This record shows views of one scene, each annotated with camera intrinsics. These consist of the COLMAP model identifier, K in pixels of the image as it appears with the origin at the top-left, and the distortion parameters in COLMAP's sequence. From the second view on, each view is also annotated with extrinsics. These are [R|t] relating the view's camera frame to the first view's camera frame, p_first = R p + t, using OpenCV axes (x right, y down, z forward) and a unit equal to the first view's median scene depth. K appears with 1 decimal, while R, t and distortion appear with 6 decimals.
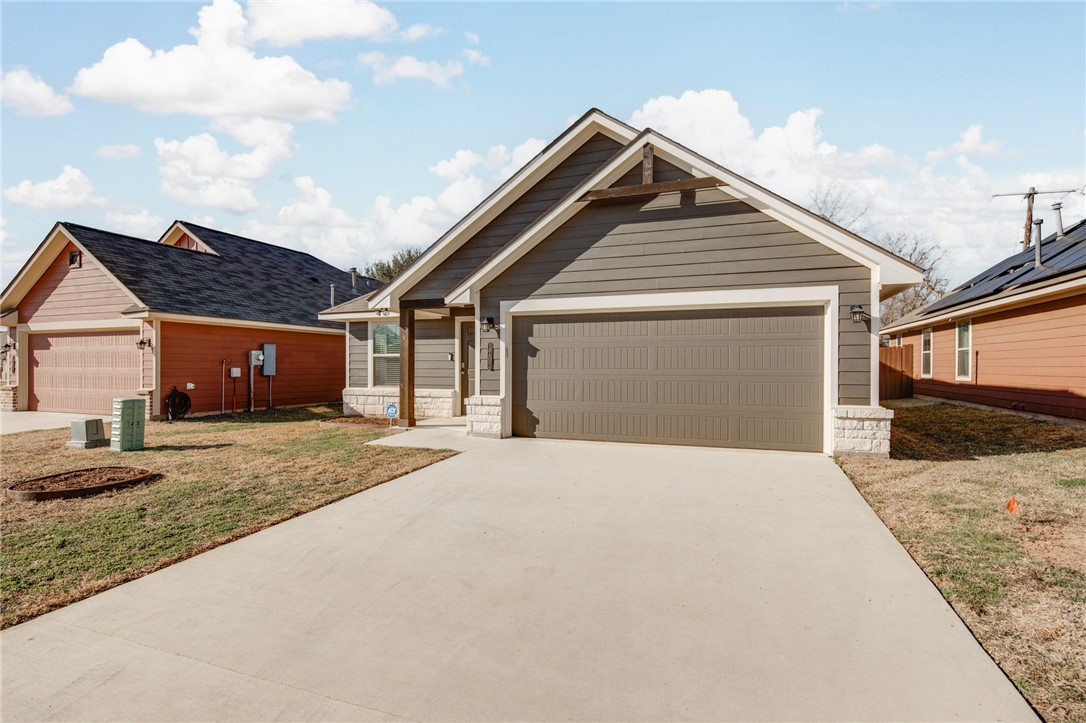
lens RADIAL K [[526.7, 0, 546.1], [0, 526.7, 365.8], [0, 0, 1]] dist [0.001222, 0.000150]
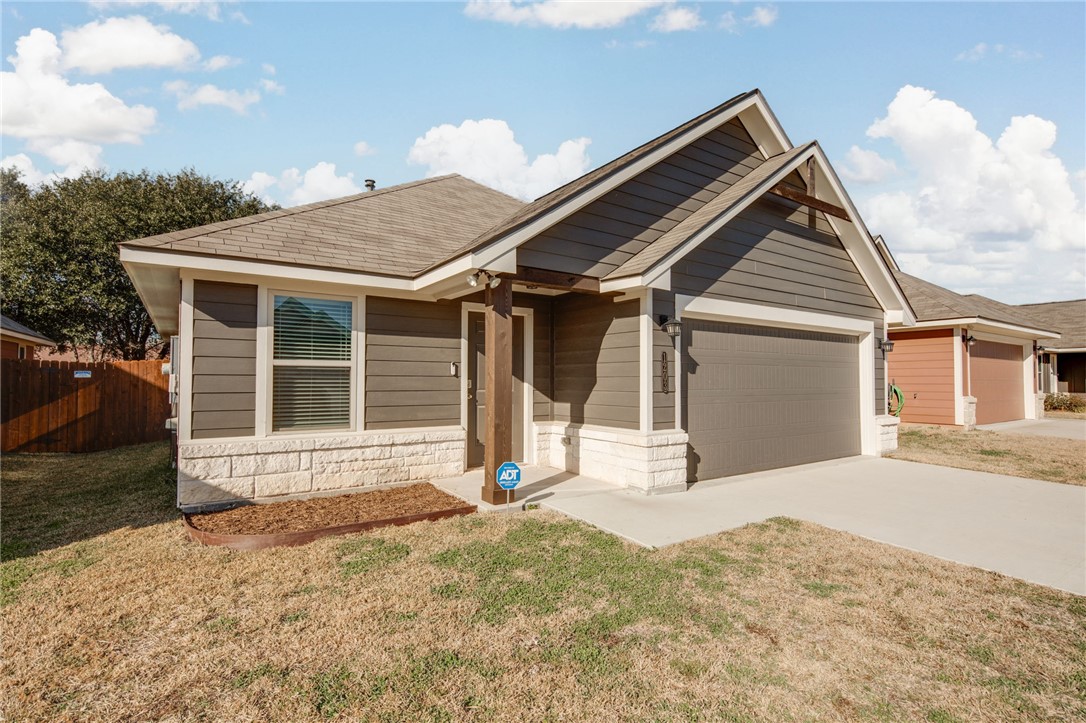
lens RADIAL K [[526.7, 0, 544.7], [0, 526.7, 362.9], [0, 0, 1]] dist [0.001222, 0.000150]
pose [[0.576659, 0.027017, 0.816538, -0.600156], [-0.002758, 0.999512, -0.031123, -0.006411], [-0.816981, 0.015696, 0.576452, 0.585129]]
